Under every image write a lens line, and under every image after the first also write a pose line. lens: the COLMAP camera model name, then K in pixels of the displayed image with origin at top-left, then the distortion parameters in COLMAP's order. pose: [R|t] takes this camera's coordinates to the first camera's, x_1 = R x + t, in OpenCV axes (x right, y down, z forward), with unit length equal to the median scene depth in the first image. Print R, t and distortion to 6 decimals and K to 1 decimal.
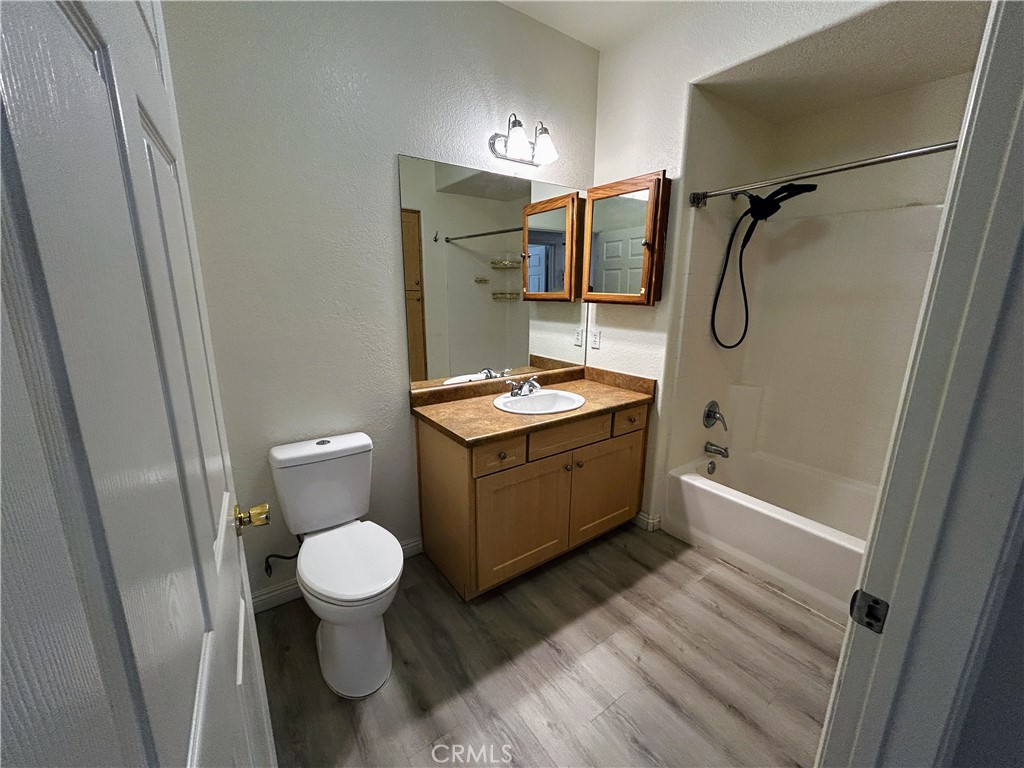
lens RADIAL K [[414.0, 0, 513.3], [0, 414.0, 385.9], [0, 0, 1]] dist [-0.001412, 0.000393]
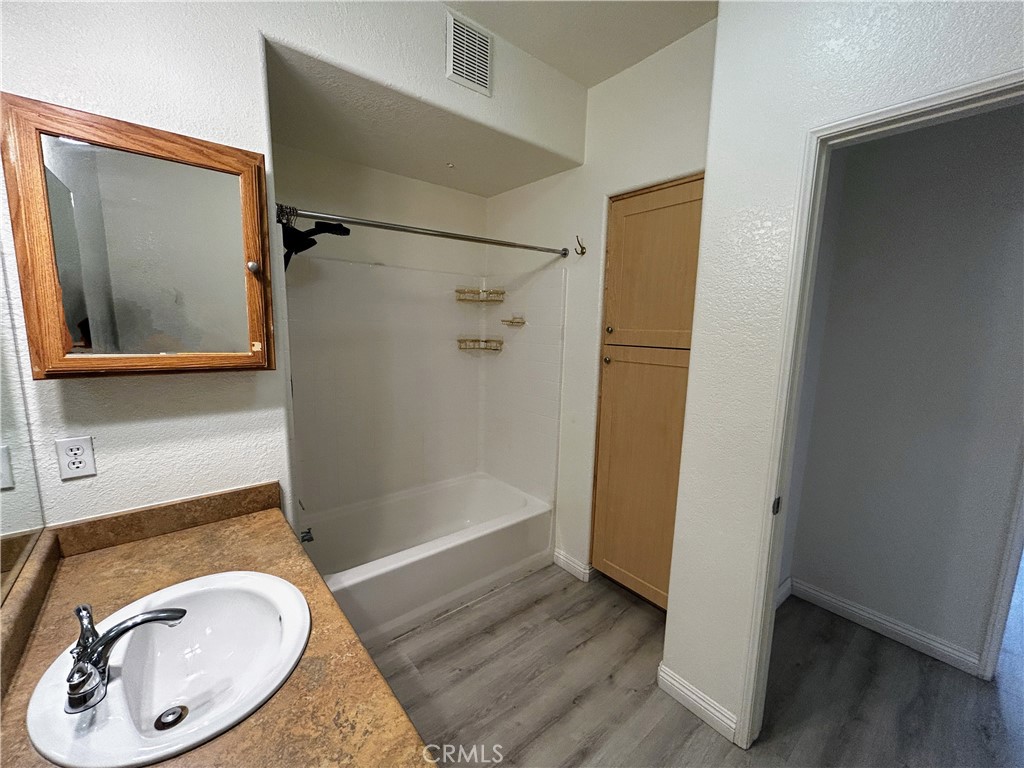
lens RADIAL K [[414.0, 0, 513.3], [0, 414.0, 385.9], [0, 0, 1]] dist [-0.001412, 0.000393]
pose [[-0.068741, -0.159321, 0.984831, -0.300091], [0.207624, 0.963266, 0.170325, -0.199504], [-0.975790, 0.216183, -0.033137, 0.671986]]
